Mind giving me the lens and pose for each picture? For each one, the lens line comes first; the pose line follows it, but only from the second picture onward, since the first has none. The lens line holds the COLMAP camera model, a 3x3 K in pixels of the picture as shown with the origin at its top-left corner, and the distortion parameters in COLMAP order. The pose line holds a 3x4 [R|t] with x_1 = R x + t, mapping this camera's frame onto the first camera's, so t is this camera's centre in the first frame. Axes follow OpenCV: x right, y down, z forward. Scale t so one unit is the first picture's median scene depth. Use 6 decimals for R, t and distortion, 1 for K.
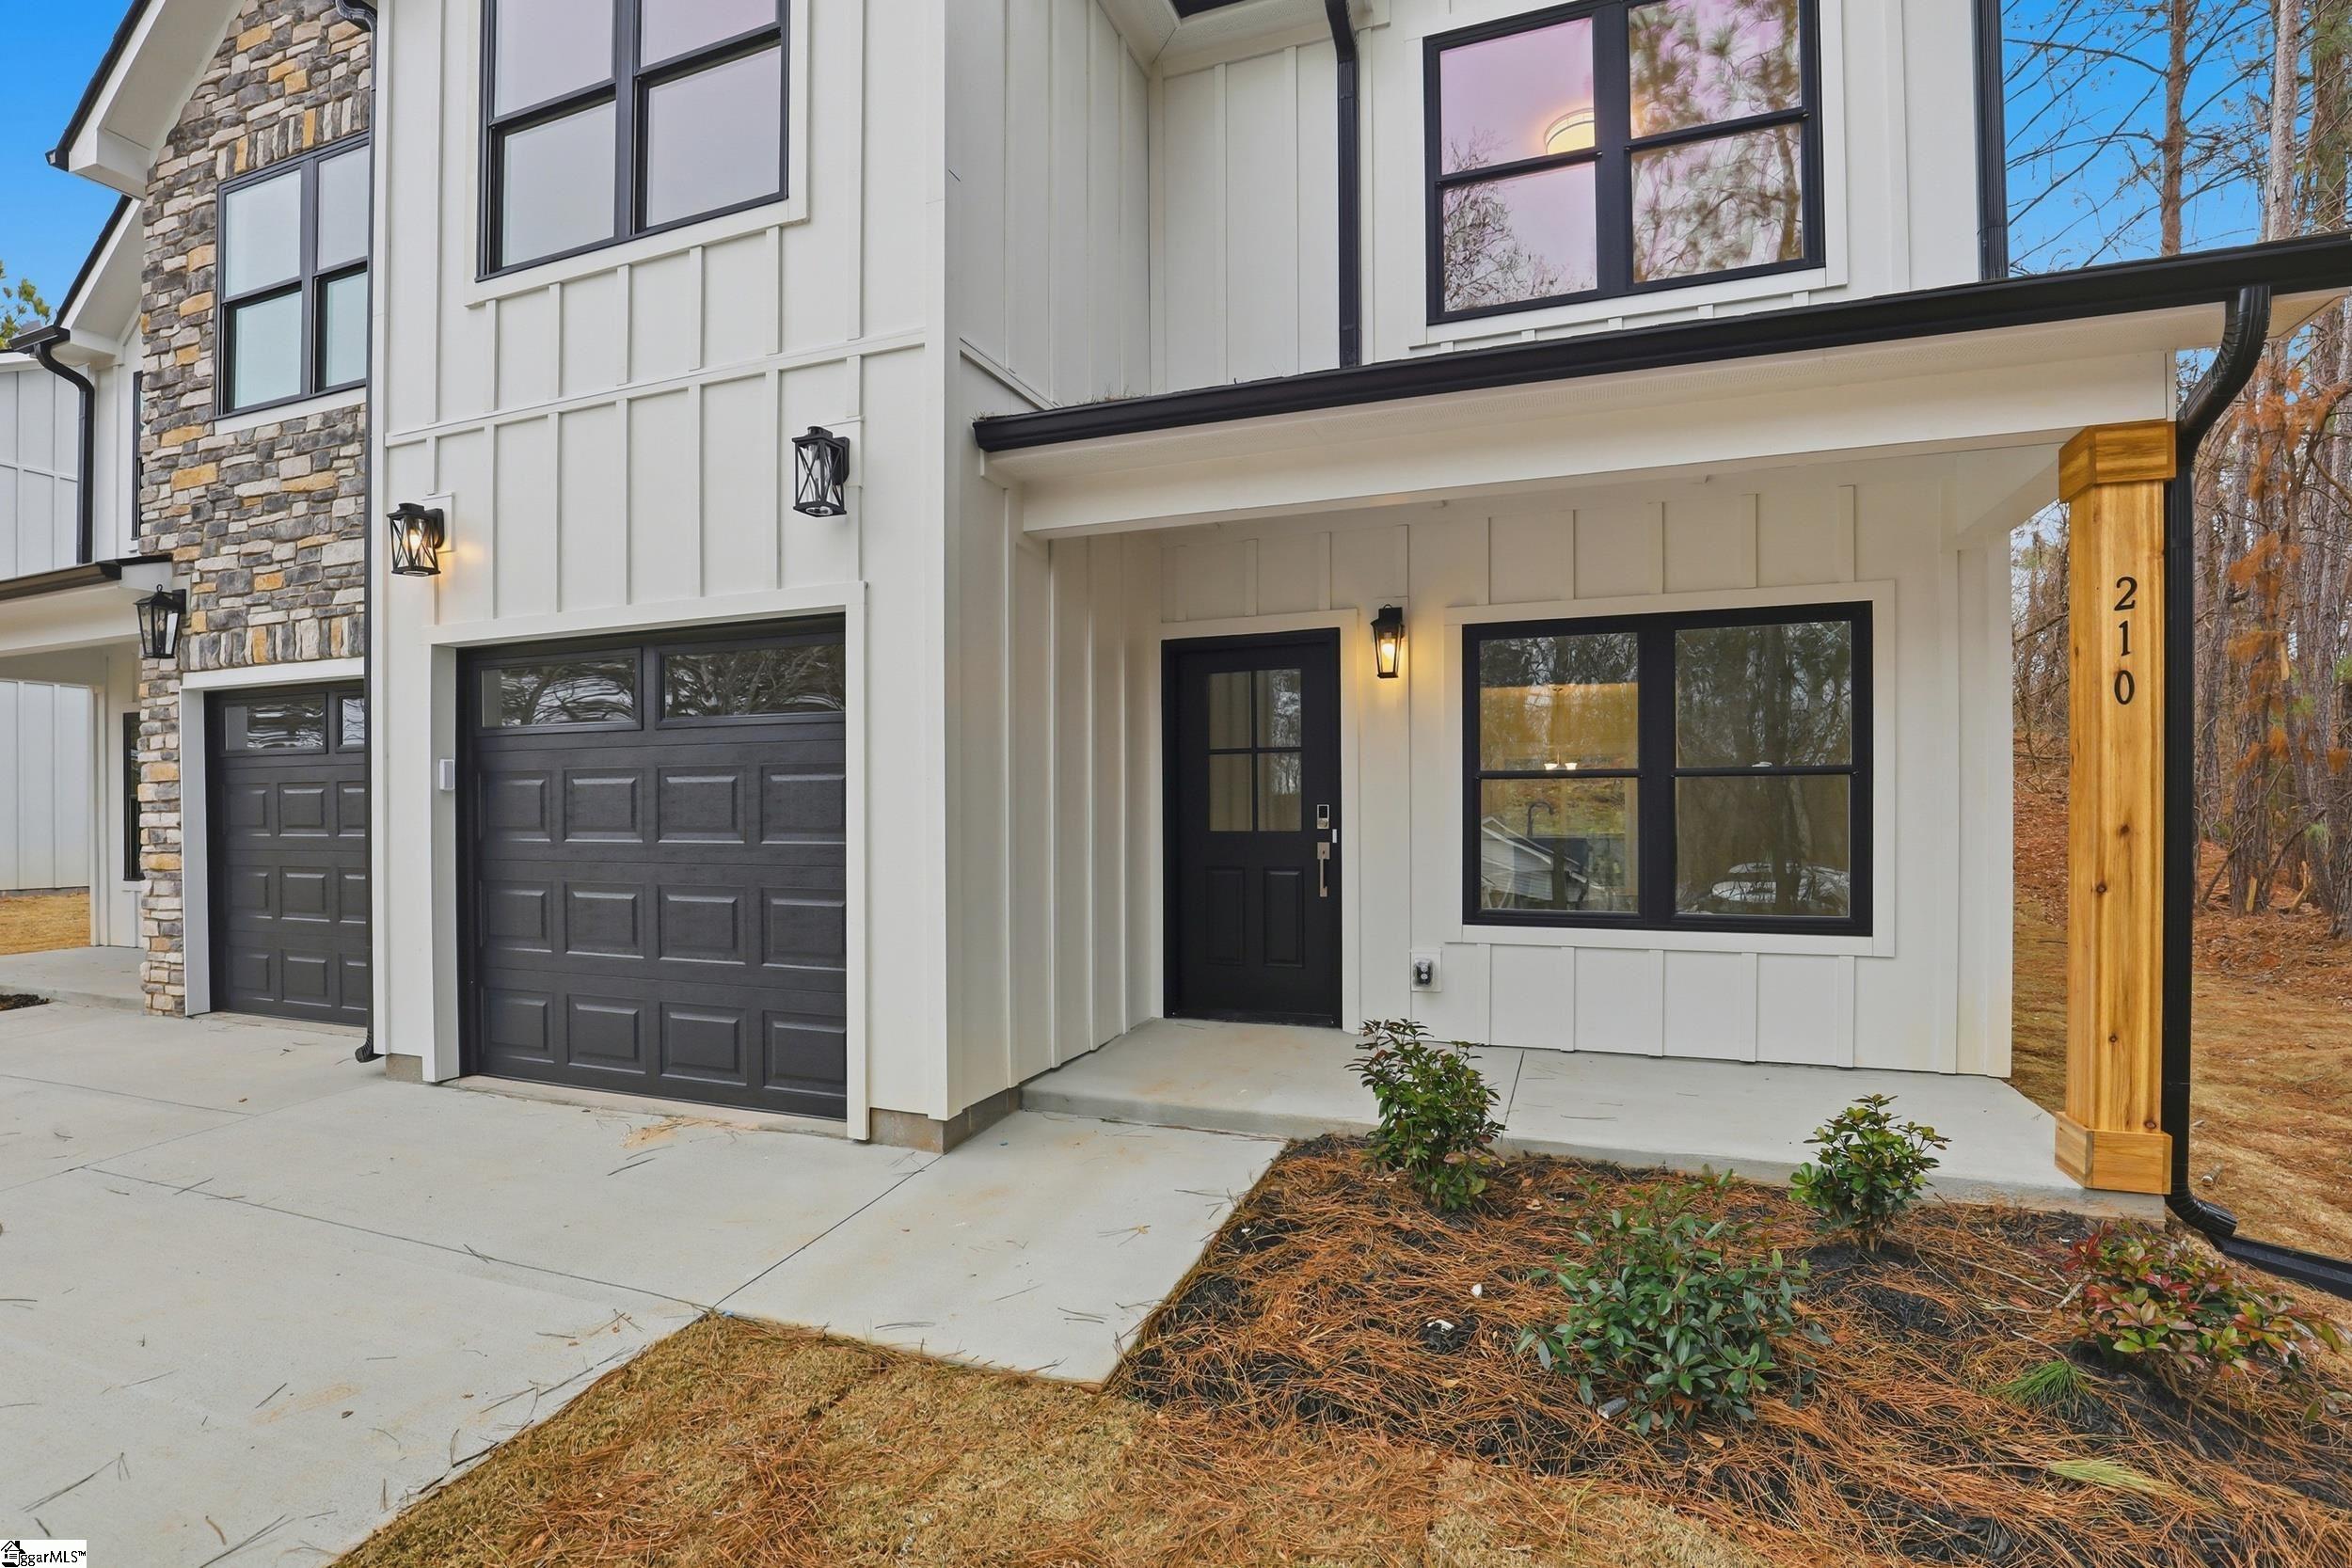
lens RADIAL K [[1182.6, 0, 1176.0], [0, 1182.6, 784.0], [0, 0, 1]] dist [-0.016313, 0.000109]
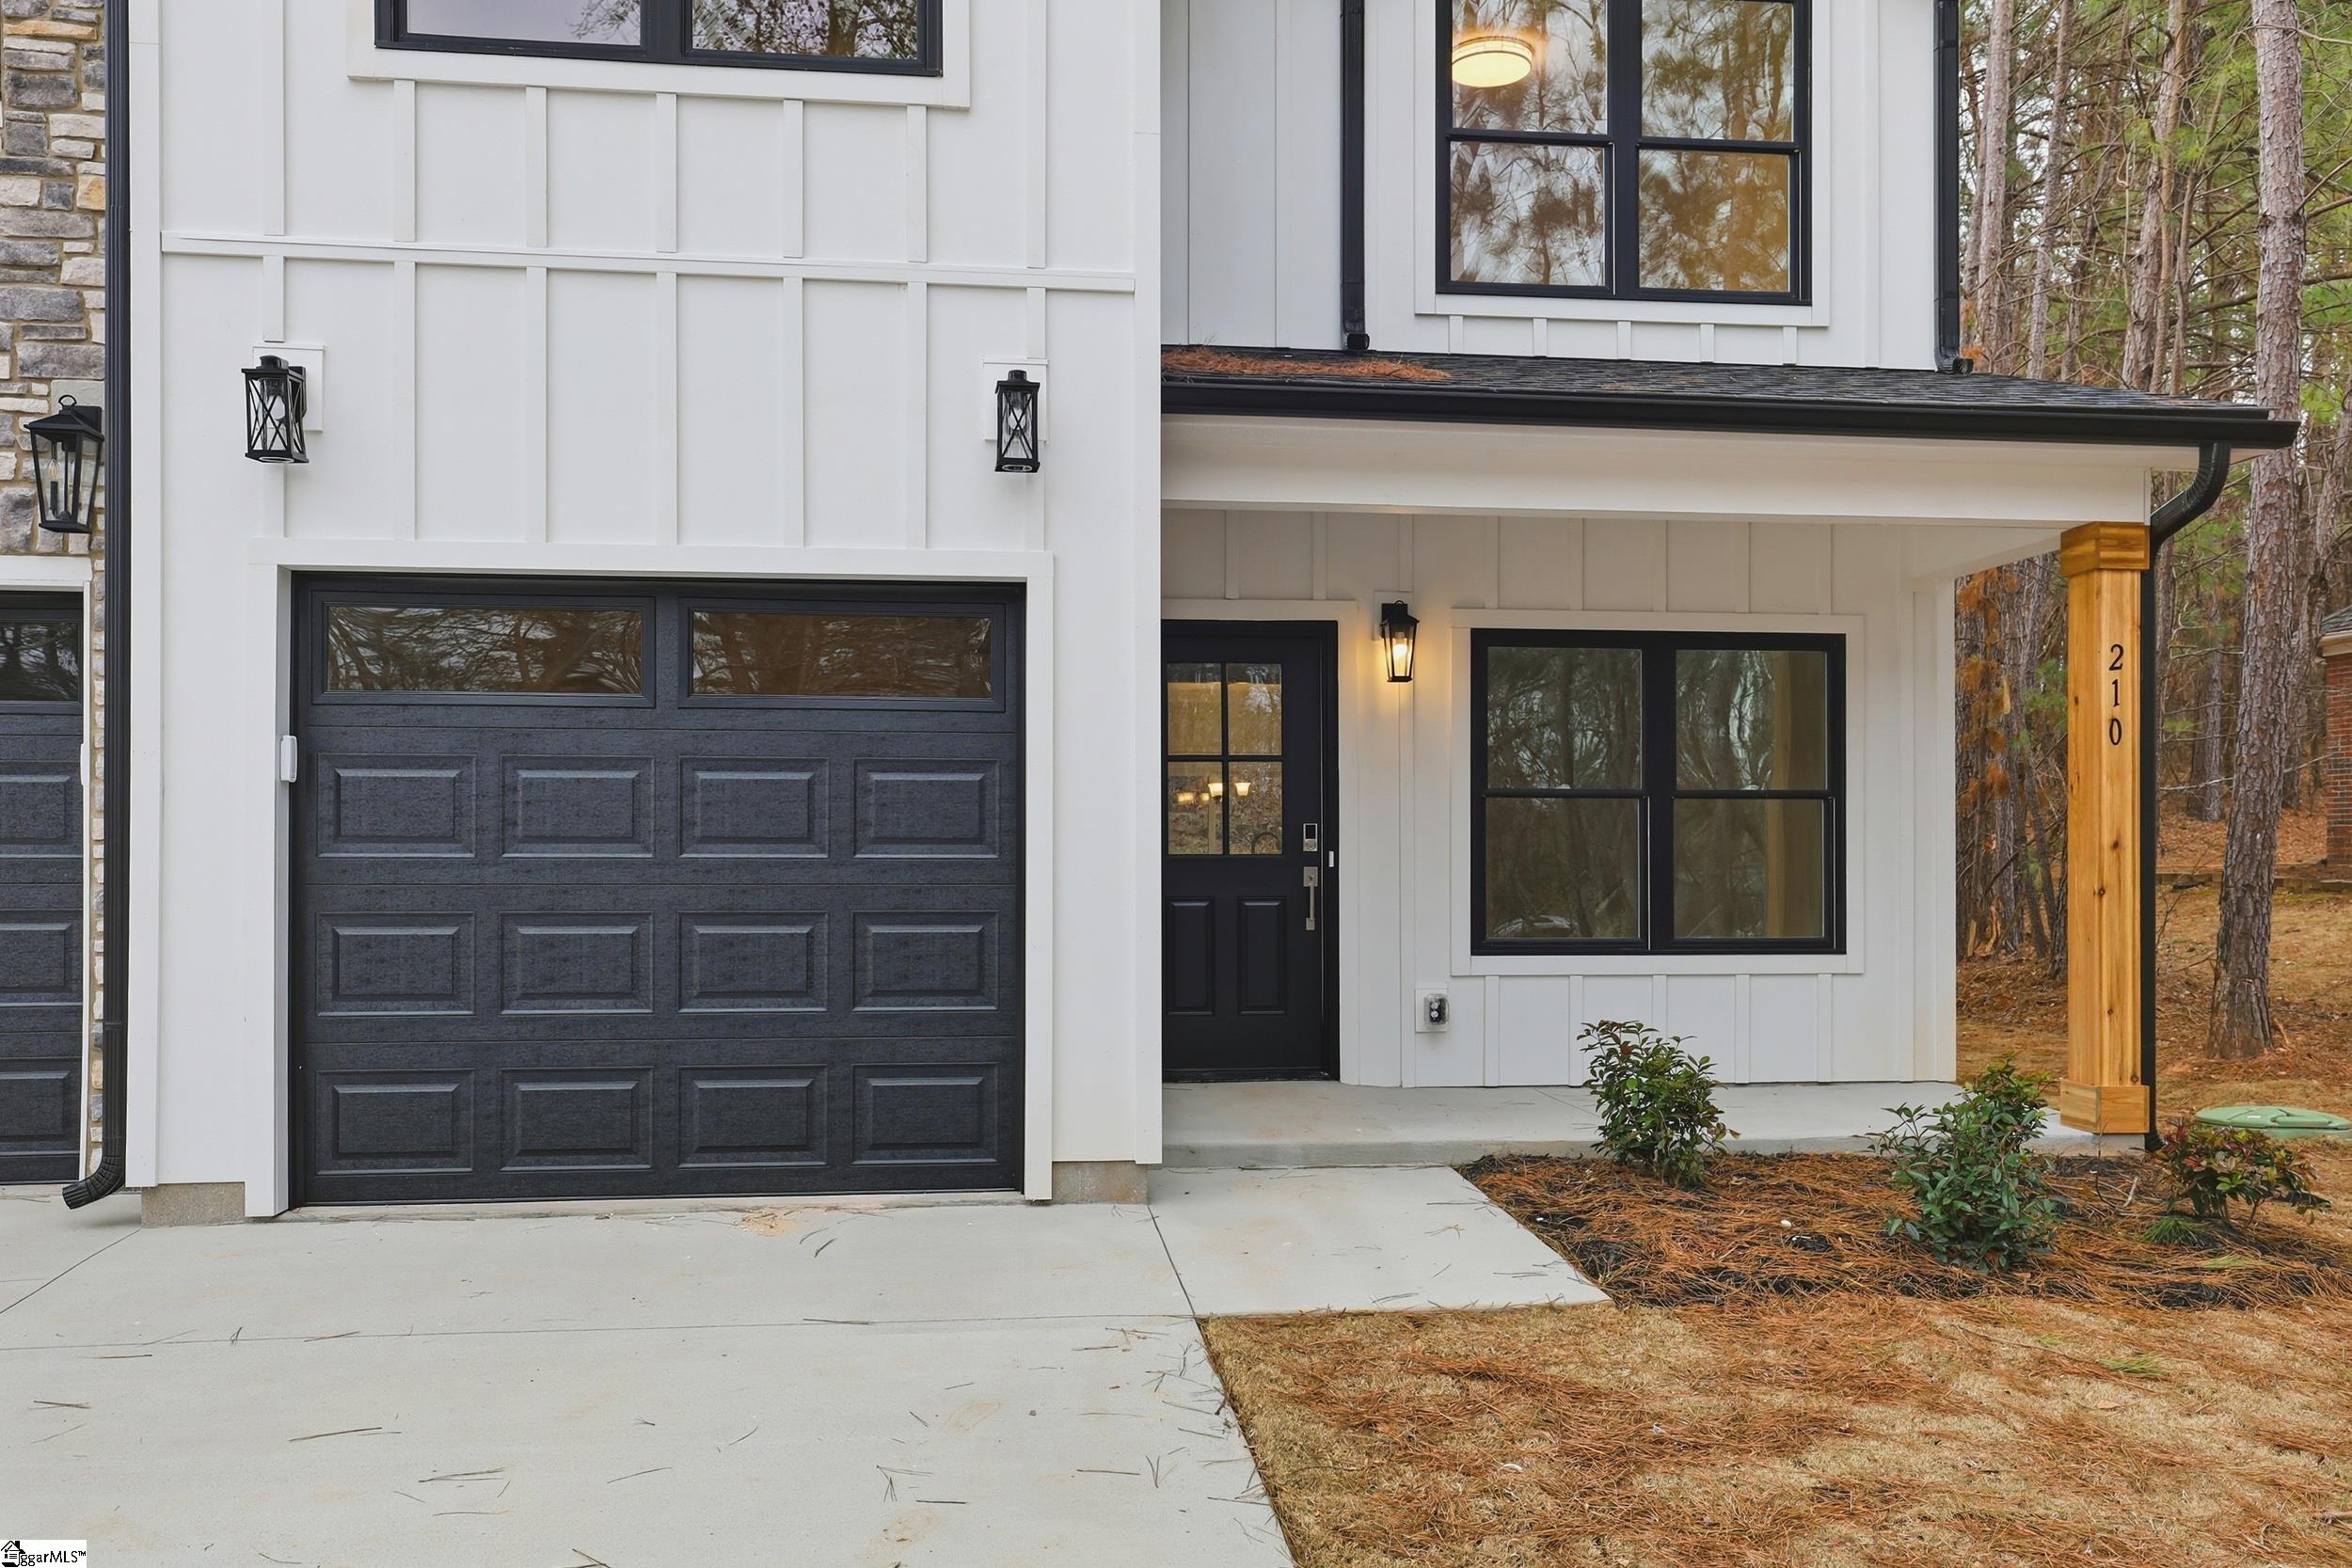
lens RADIAL K [[2171.2, 0, 1176.0], [0, 2171.2, 784.0], [0, 0, 1]] dist [0.062940, 0.001016]
pose [[0.863413, 0.024086, 0.503922, -0.805958], [-0.015518, 0.999655, -0.021192, 0.025207], [-0.504259, 0.010478, 0.863489, -0.340755]]
